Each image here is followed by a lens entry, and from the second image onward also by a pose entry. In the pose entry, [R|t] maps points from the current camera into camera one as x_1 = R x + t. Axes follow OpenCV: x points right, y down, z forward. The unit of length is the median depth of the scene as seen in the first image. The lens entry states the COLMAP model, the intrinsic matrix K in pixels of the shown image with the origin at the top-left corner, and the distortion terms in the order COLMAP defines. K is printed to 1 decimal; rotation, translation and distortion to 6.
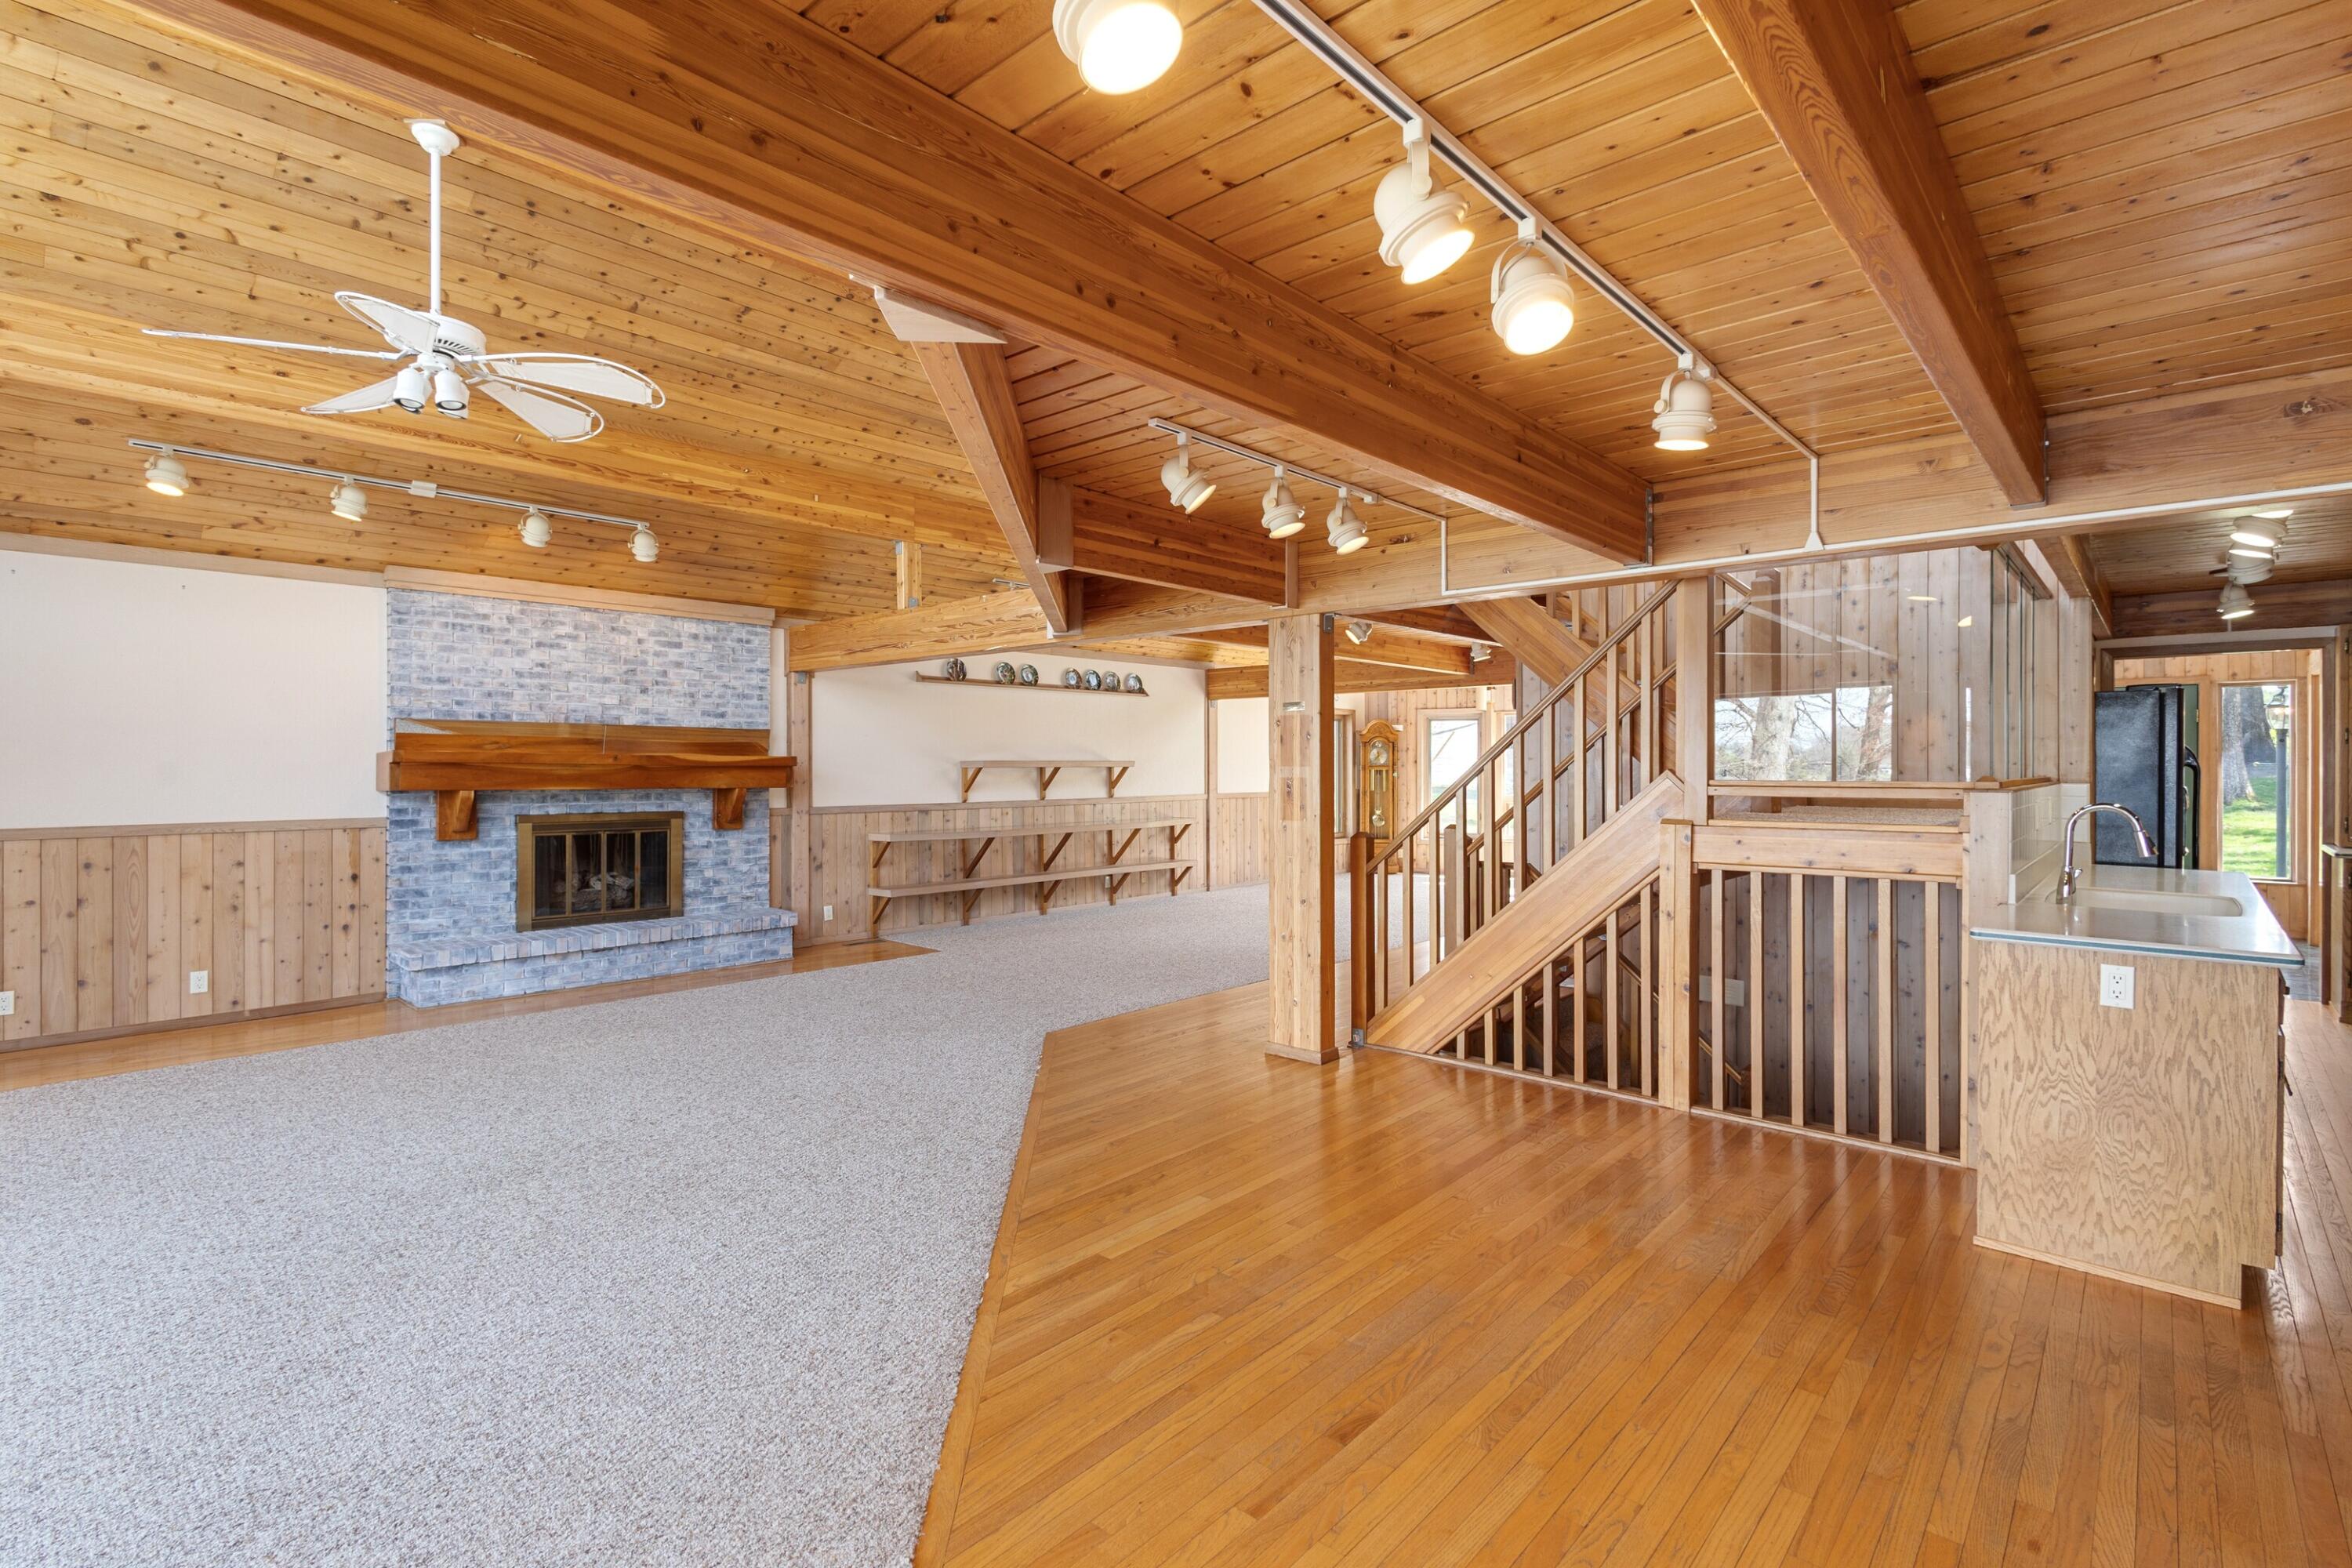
lens RADIAL K [[1090.3, 0, 1180.4], [0, 1090.3, 770.9], [0, 0, 1]] dist [0.013987, -0.004843]
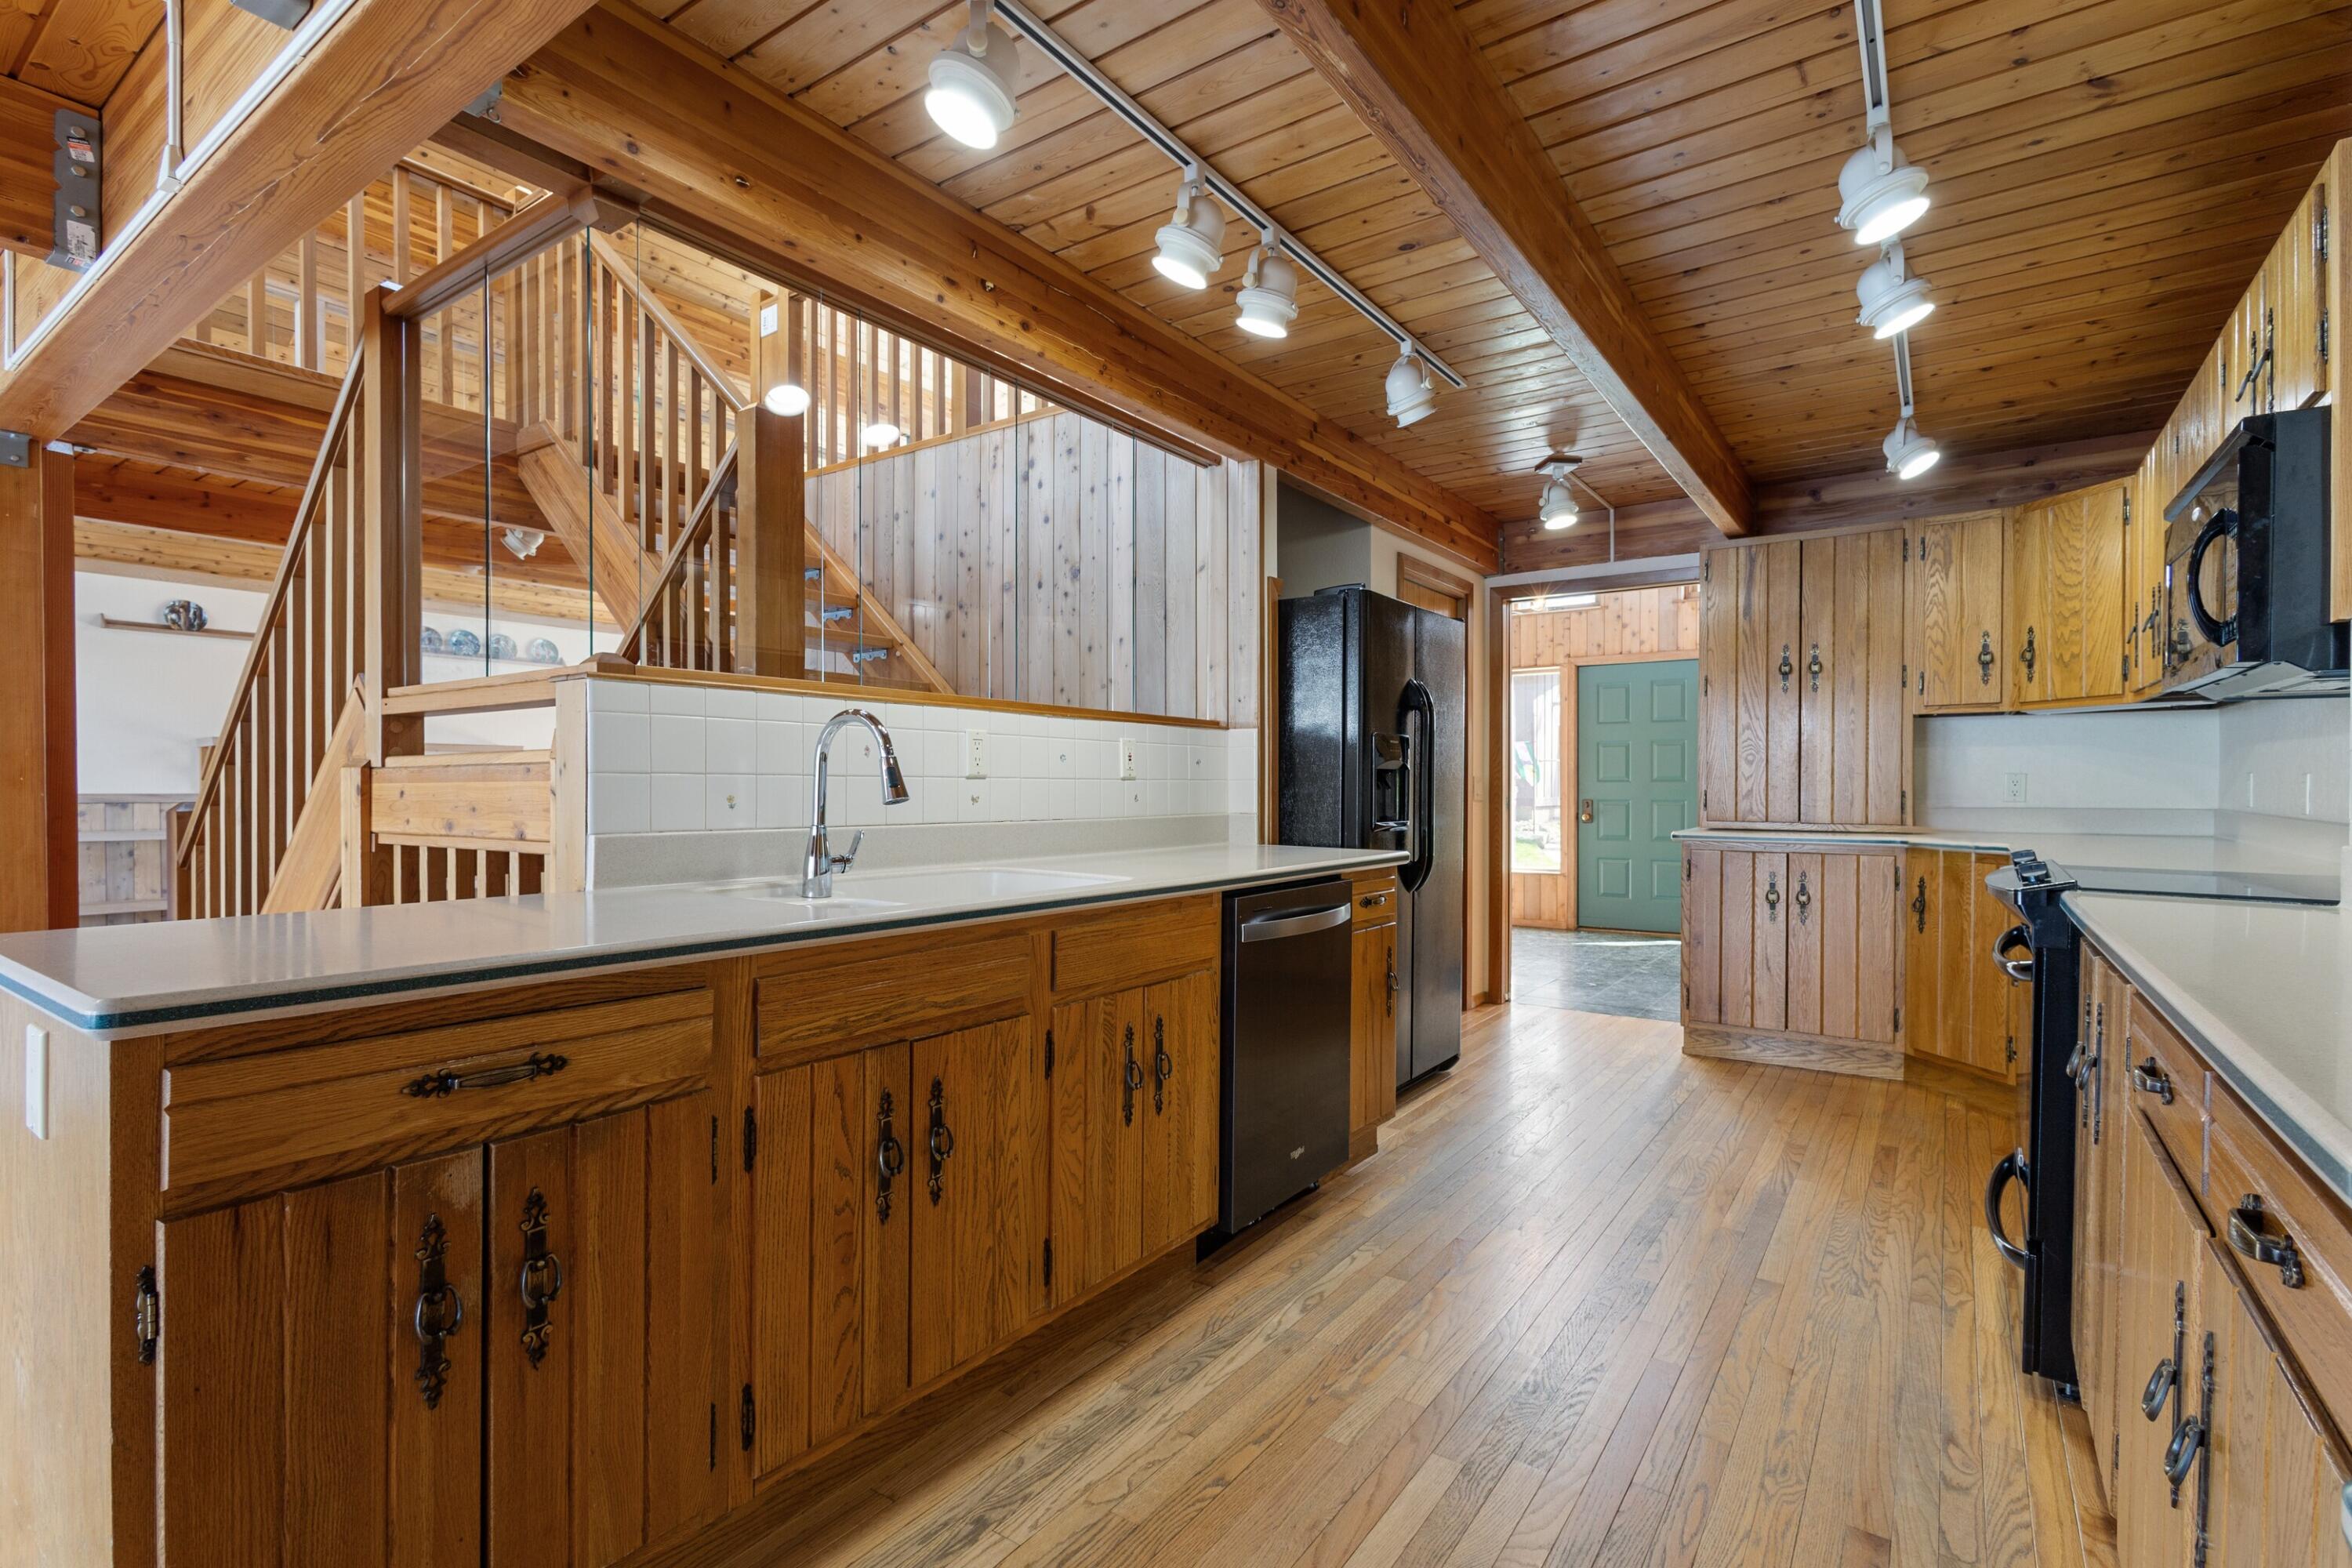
lens RADIAL K [[1093.9, 0, 1180.9], [0, 1093.9, 799.7], [0, 0, 1]] dist [0.011097, -0.003392]
pose [[0.992909, 0.003228, 0.118830, 0.563182], [-0.004008, 0.999972, 0.006328, 0.042014], [-0.118807, -0.006759, 0.992894, 0.254134]]
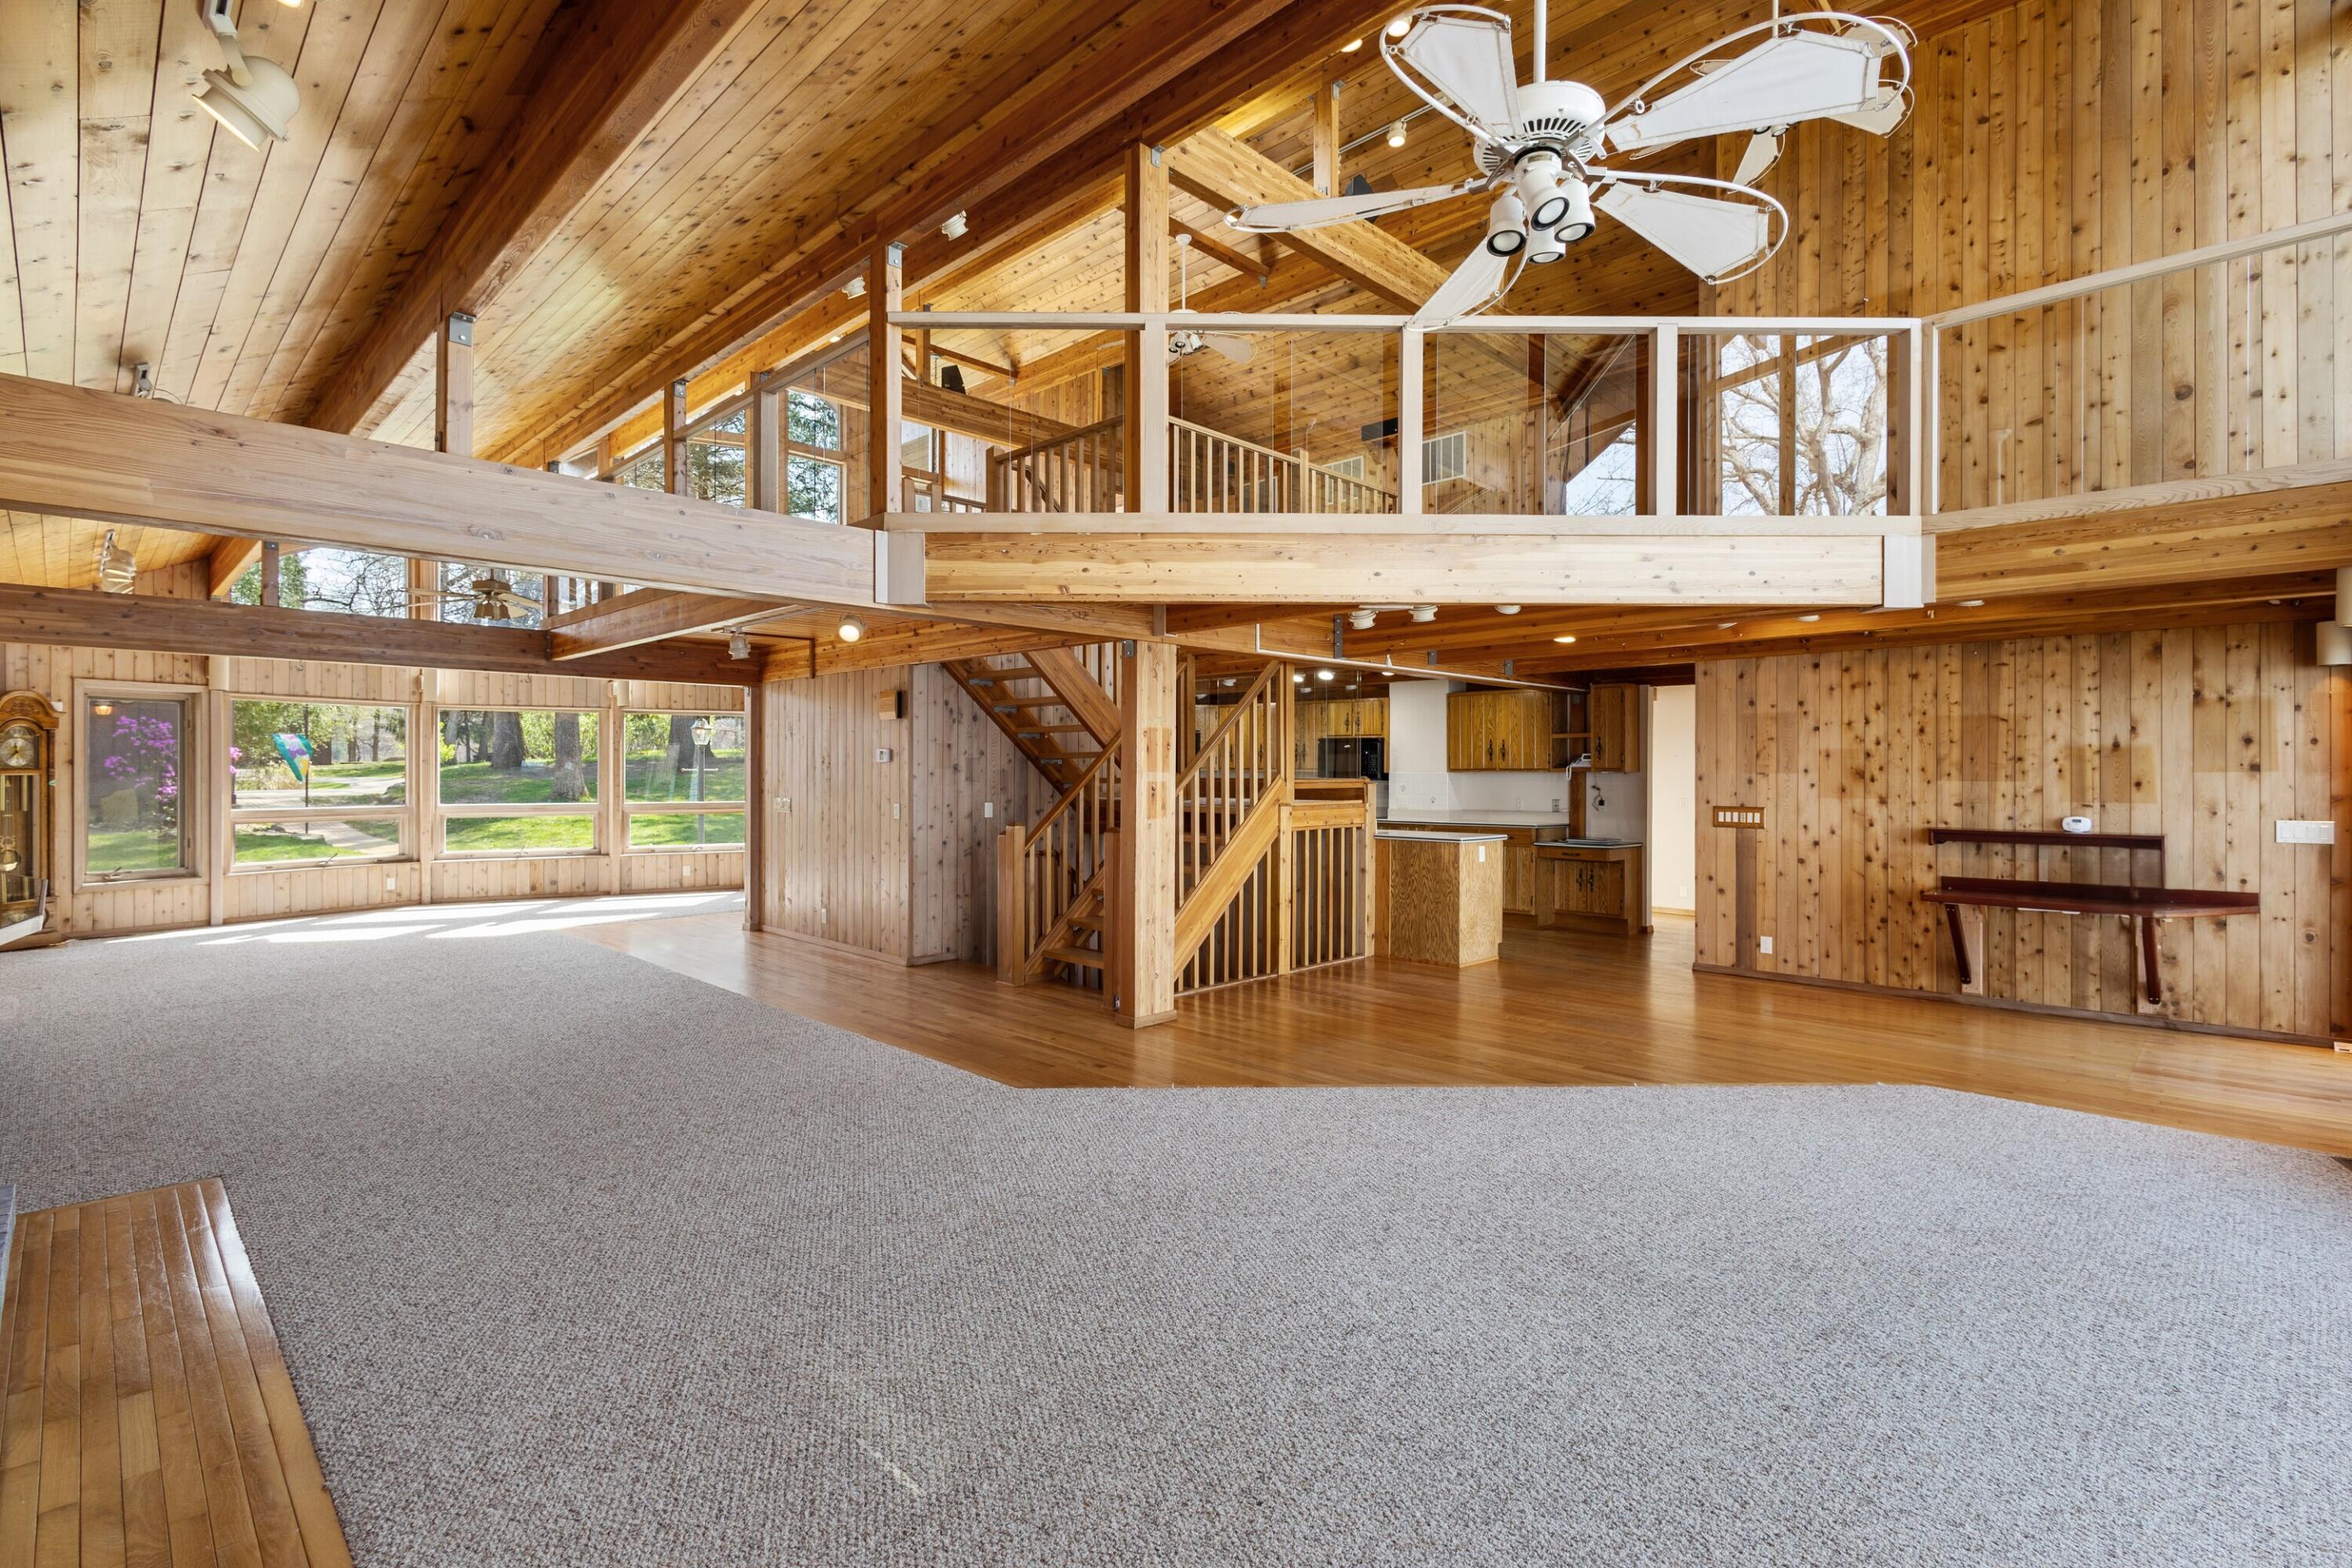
lens RADIAL K [[1090.3, 0, 1180.4], [0, 1090.3, 770.9], [0, 0, 1]] dist [0.013987, -0.004843]
pose [[0.043336, 0.002746, 0.999057, -0.854170], [0.001533, 0.999995, -0.002815, -0.001605], [-0.999059, 0.001653, 0.043331, 0.748062]]
